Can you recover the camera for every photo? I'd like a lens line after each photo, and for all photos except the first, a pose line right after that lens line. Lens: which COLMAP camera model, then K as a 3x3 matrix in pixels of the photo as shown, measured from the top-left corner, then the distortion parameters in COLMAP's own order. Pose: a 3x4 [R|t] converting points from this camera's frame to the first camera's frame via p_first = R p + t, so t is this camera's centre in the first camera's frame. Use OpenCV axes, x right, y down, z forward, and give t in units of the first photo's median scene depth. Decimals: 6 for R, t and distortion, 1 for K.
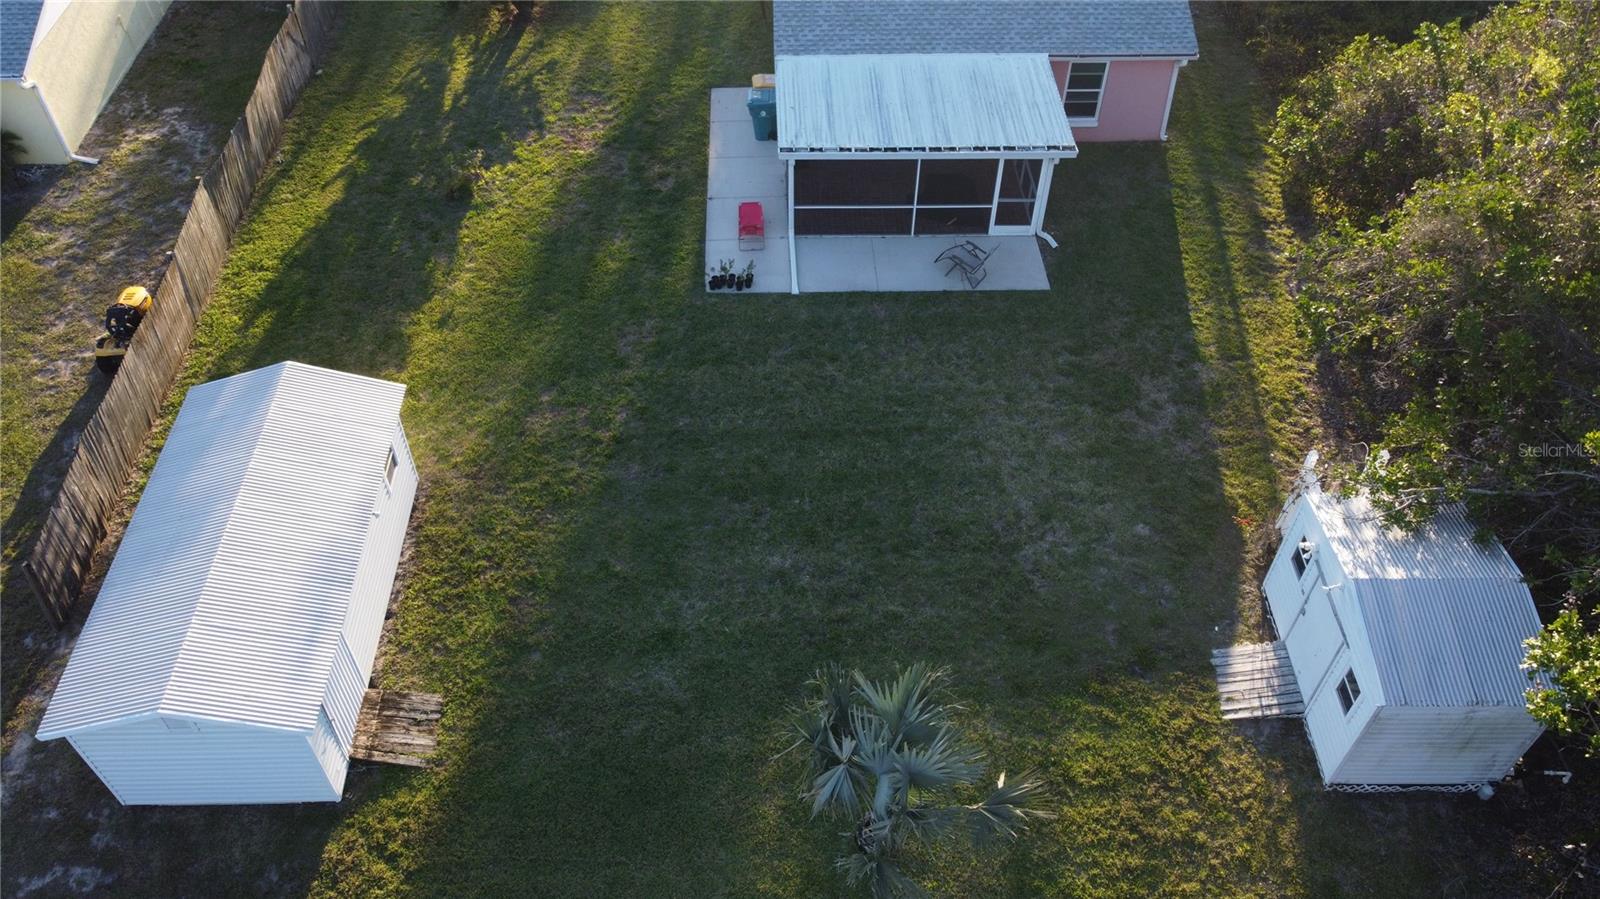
lens RADIAL K [[1207.4, 0, 809.8], [0, 1207.4, 425.6], [0, 0, 1]] dist [-0.003276, -0.002288]
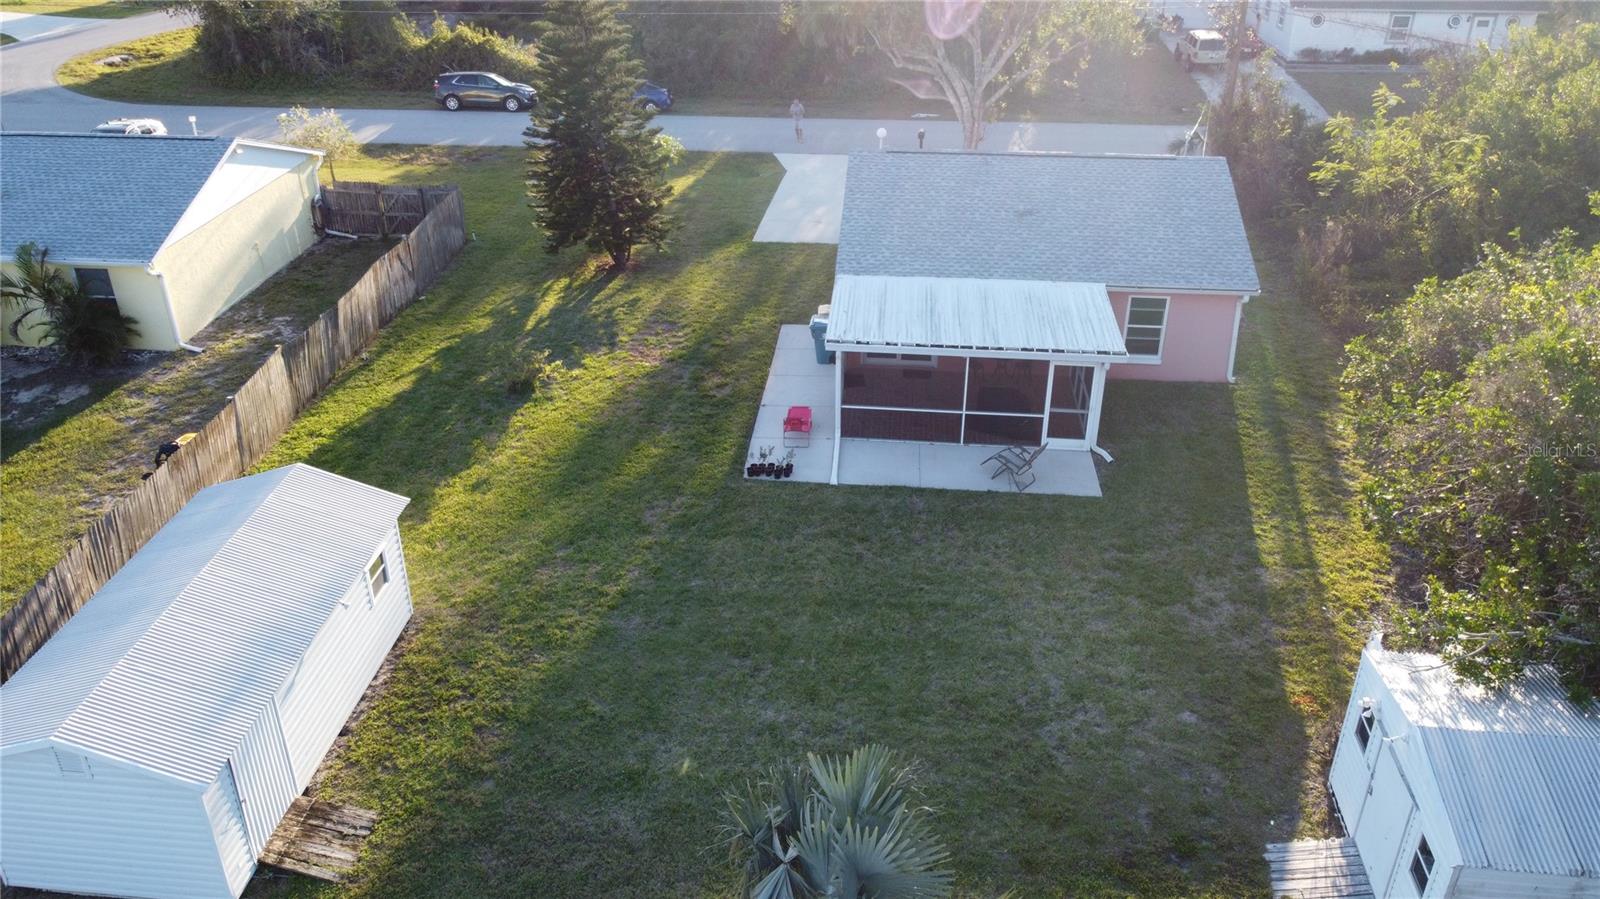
lens RADIAL K [[1207.4, 0, 809.8], [0, 1207.4, 425.6], [0, 0, 1]] dist [-0.003276, -0.002288]
pose [[0.992749, 0.045670, -0.111189, 0.082234], [-0.078444, 0.947038, -0.311394, 0.164918], [0.091079, 0.317858, 0.943754, 0.071684]]
